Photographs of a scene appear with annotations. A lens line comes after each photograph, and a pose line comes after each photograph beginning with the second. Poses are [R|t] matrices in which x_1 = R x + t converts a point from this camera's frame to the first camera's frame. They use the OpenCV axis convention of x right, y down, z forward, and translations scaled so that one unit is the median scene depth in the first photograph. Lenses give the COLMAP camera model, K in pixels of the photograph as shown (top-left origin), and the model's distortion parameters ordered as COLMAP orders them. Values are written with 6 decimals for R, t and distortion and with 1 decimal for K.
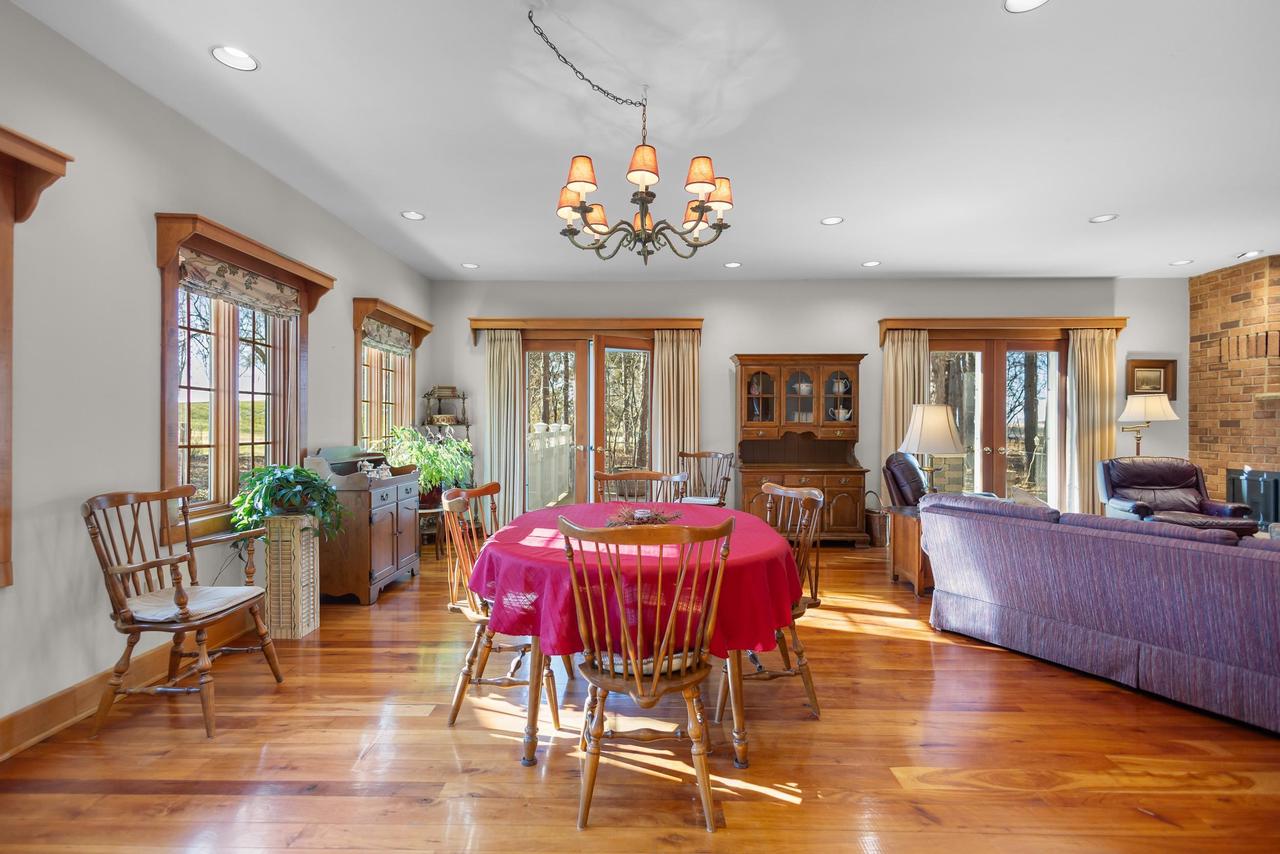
lens RADIAL K [[588.6, 0, 636.0], [0, 588.6, 426.9], [0, 0, 1]] dist [0.020606, -0.009005]
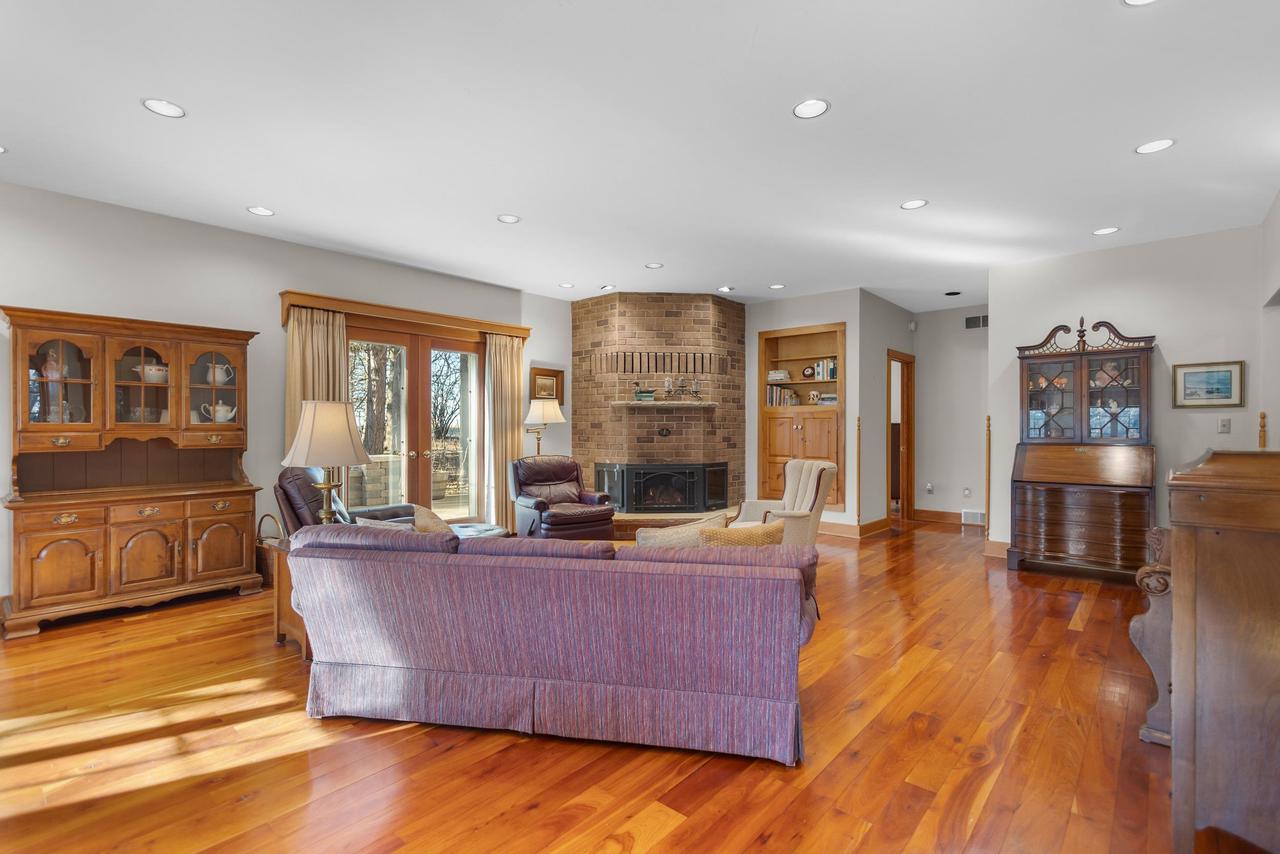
lens RADIAL K [[588.6, 0, 636.0], [0, 588.6, 426.9], [0, 0, 1]] dist [0.020606, -0.009005]
pose [[0.651773, -0.002483, 0.758410, 0.138197], [0.003400, 0.999994, 0.000353, -0.002924], [-0.758406, 0.002348, 0.651778, 0.155365]]
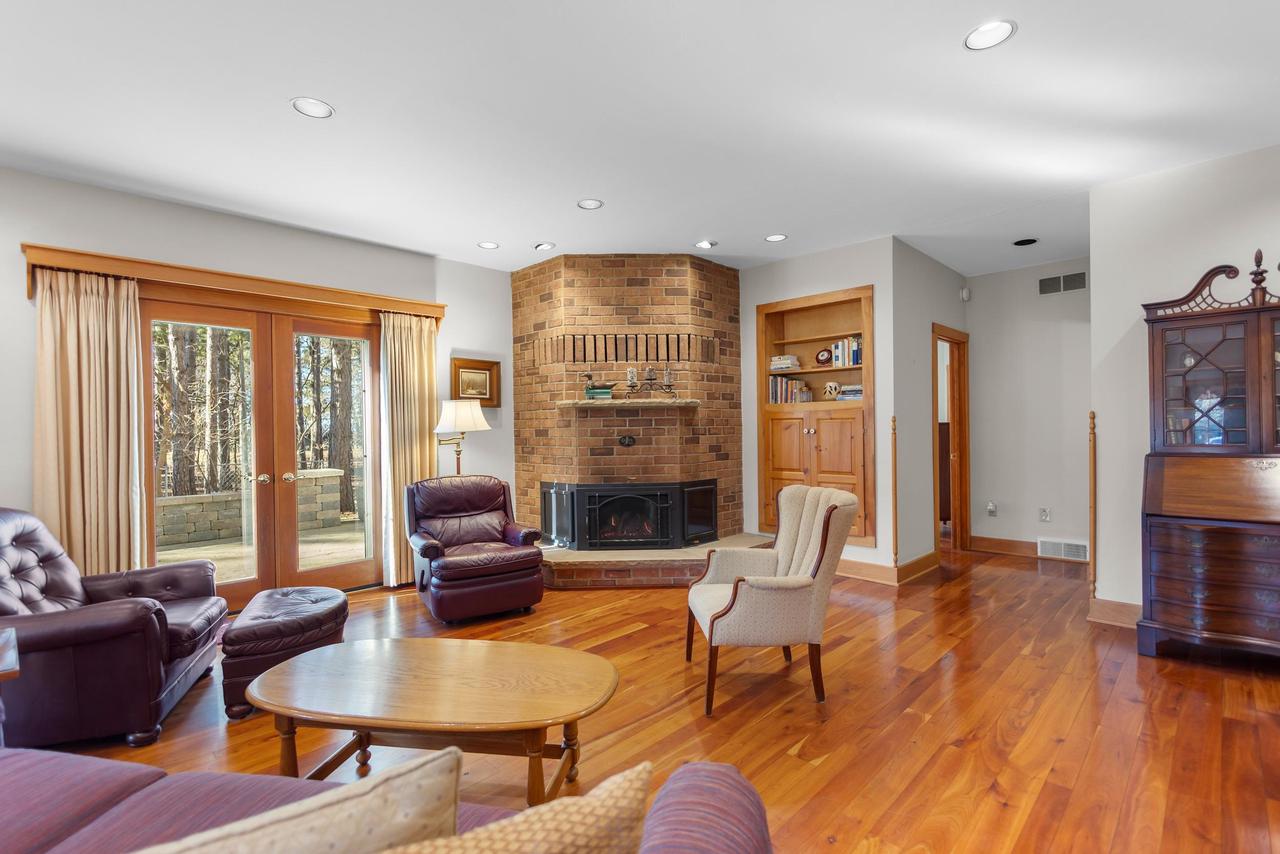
lens RADIAL K [[588.6, 0, 636.0], [0, 588.6, 426.9], [0, 0, 1]] dist [0.020606, -0.009005]
pose [[0.690150, -0.012018, 0.723567, 0.442345], [0.018822, 0.999822, -0.001346, -0.011045], [-0.723422, 0.014548, 0.690253, 0.265000]]
